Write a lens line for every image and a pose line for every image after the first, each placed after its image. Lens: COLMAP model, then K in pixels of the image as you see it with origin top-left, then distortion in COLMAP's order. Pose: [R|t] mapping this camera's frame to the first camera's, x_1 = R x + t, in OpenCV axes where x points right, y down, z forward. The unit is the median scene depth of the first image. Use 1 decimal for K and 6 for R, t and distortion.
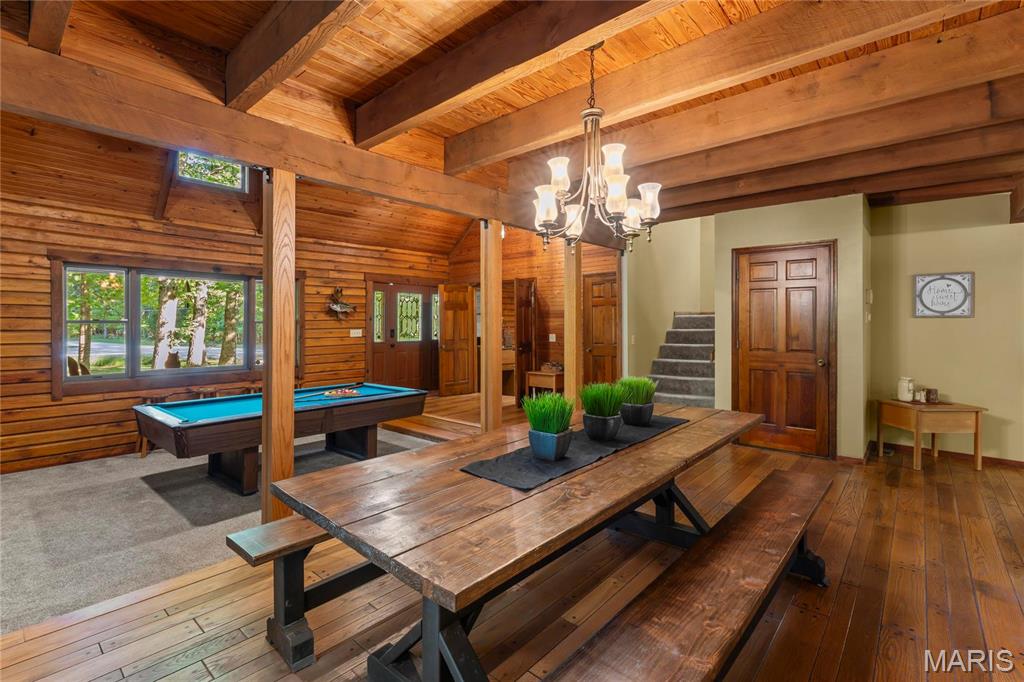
lens RADIAL K [[468.2, 0, 512.5], [0, 468.2, 333.3], [0, 0, 1]] dist [-0.003490, -0.001208]
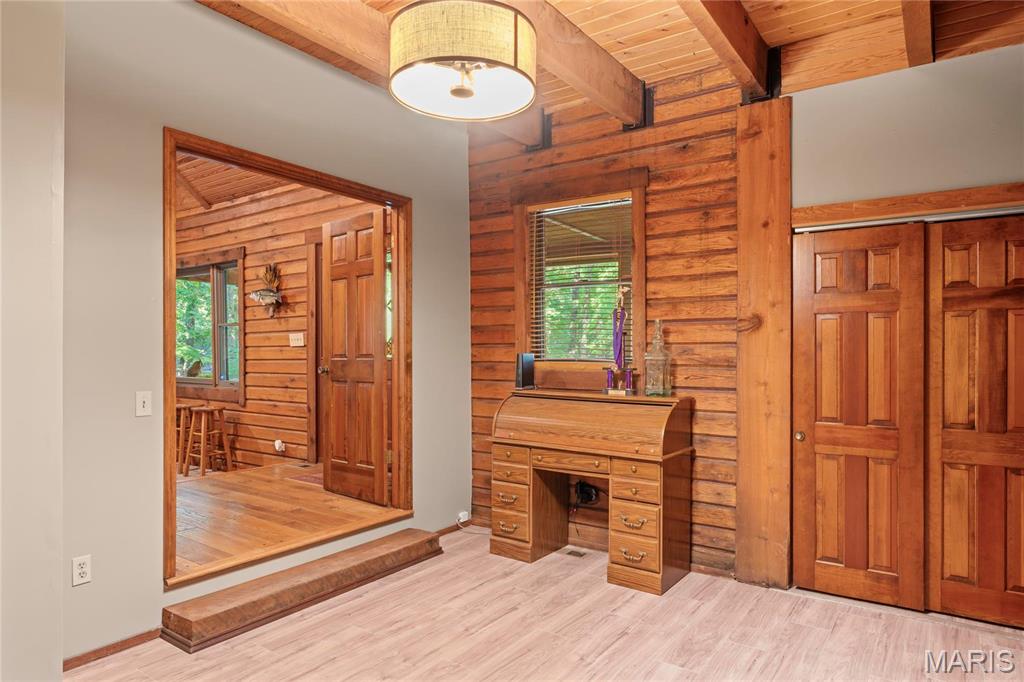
lens RADIAL K [[618.7, 0, 512.1], [0, 618.7, 344.1], [0, 0, 1]] dist [0.001497, 0.000098]
pose [[0.106165, 0.004524, -0.994338, 0.455085], [-0.007794, 0.999963, 0.003717, 0.000368], [0.994318, 0.007356, 0.106197, 1.210585]]
